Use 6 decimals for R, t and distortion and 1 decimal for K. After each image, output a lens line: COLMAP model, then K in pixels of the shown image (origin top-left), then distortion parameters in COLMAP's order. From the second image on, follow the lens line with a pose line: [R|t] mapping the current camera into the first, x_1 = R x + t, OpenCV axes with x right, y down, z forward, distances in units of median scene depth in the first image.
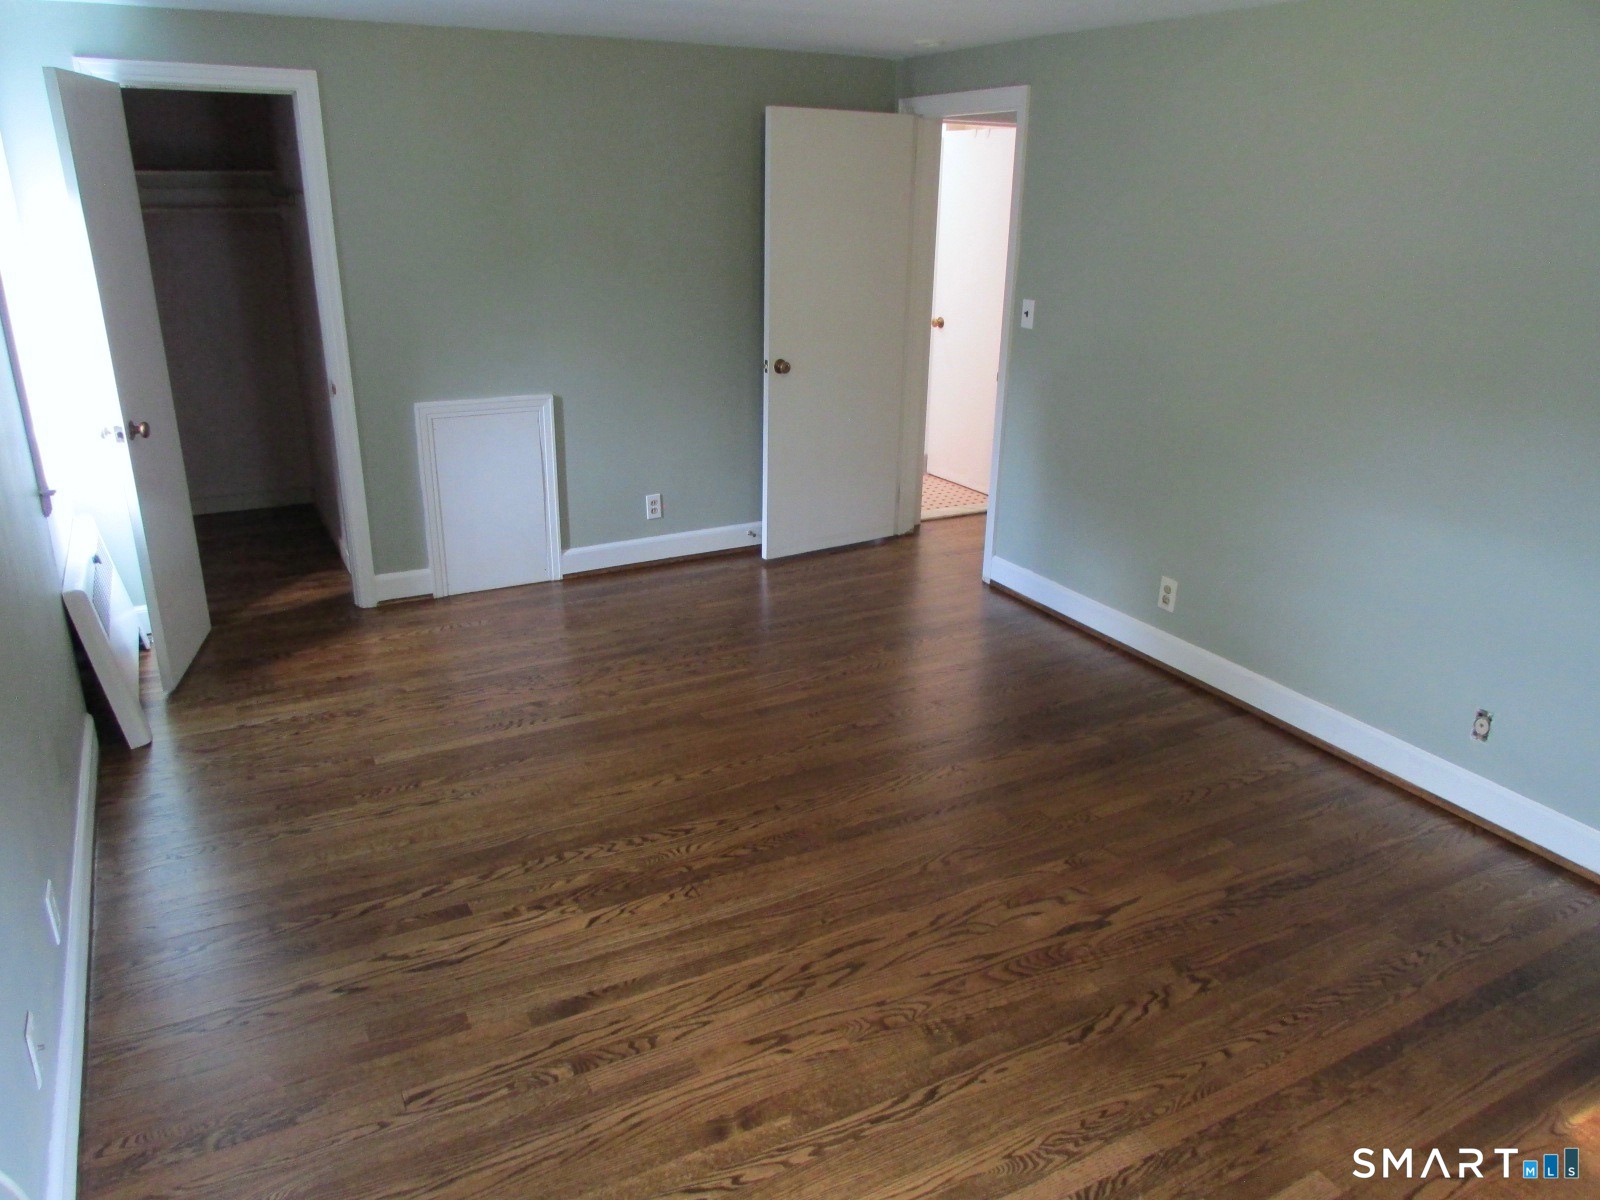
lens RADIAL K [[1179.5, 0, 804.8], [0, 1179.5, 600.6], [0, 0, 1]] dist [-0.022848, 0.009111]
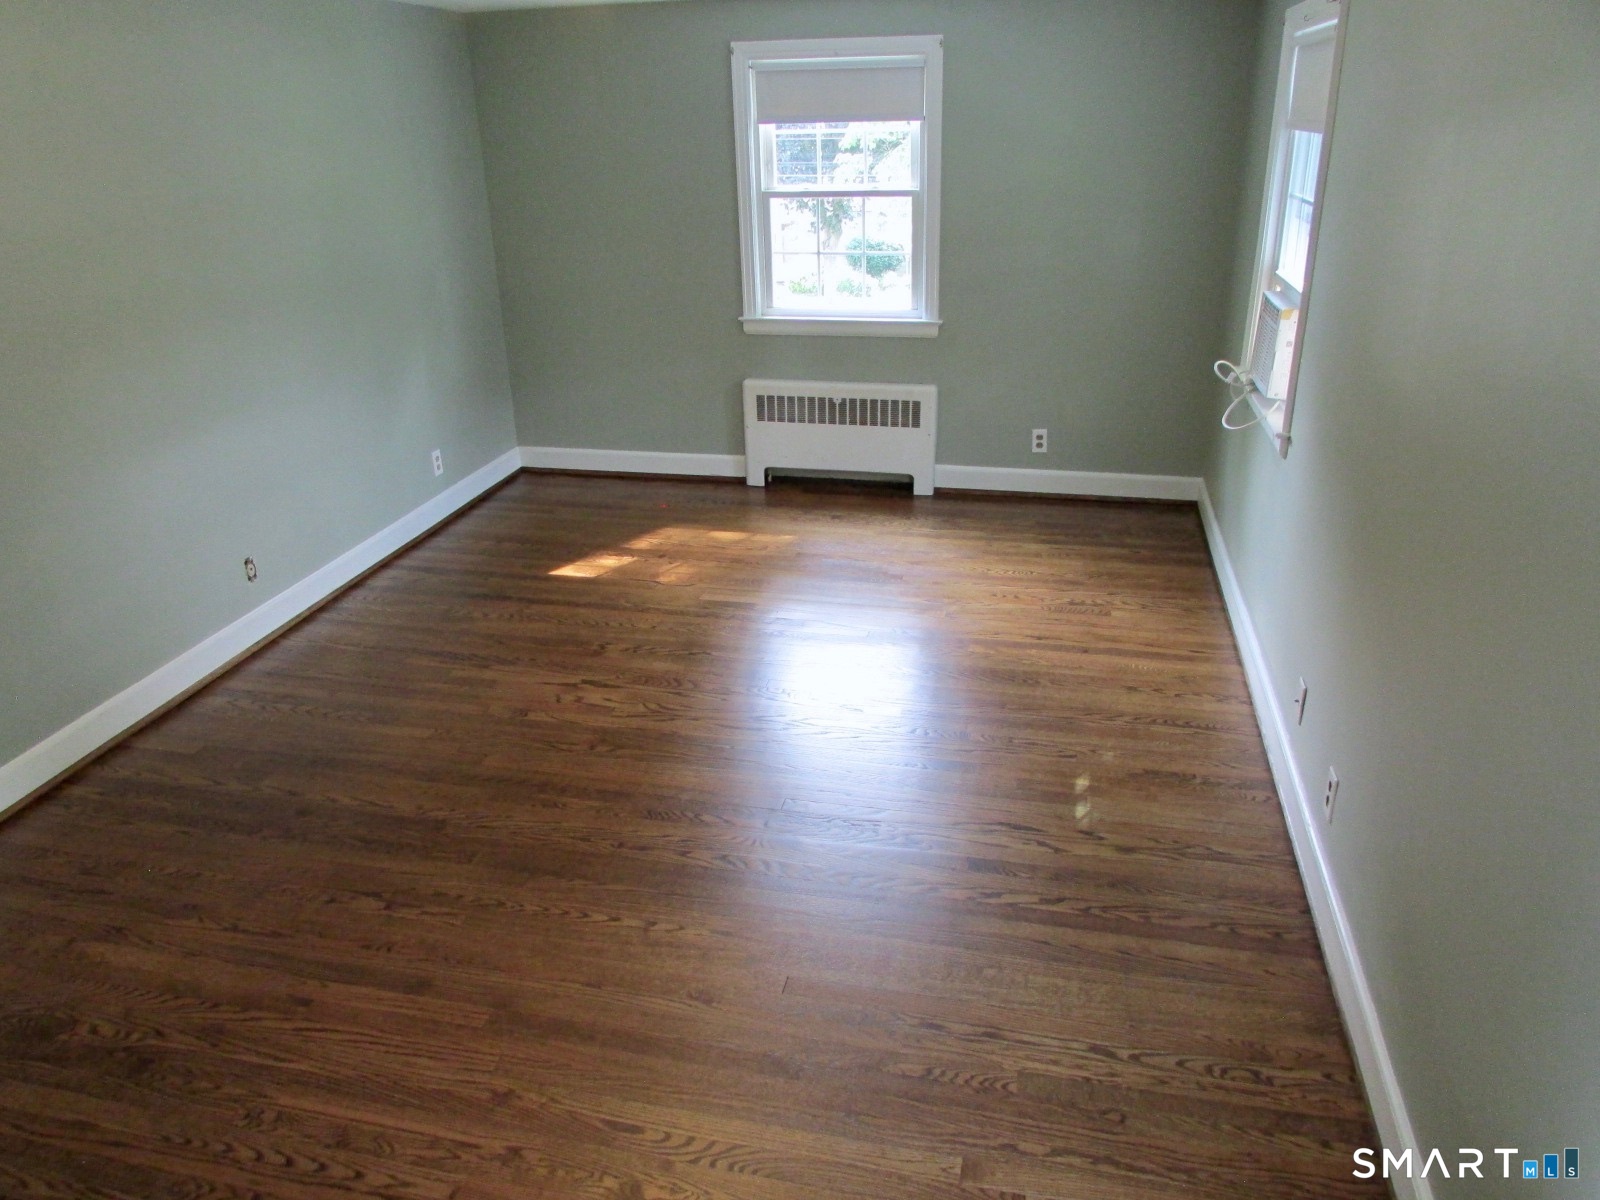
lens RADIAL K [[1179.5, 0, 806.5], [0, 1179.5, 598.5], [0, 0, 1]] dist [-0.022848, 0.009111]
pose [[-0.759215, -0.254978, 0.598814, -0.652094], [0.225117, 0.760395, 0.609198, -0.510337], [-0.610668, 0.597315, -0.519904, 1.311672]]
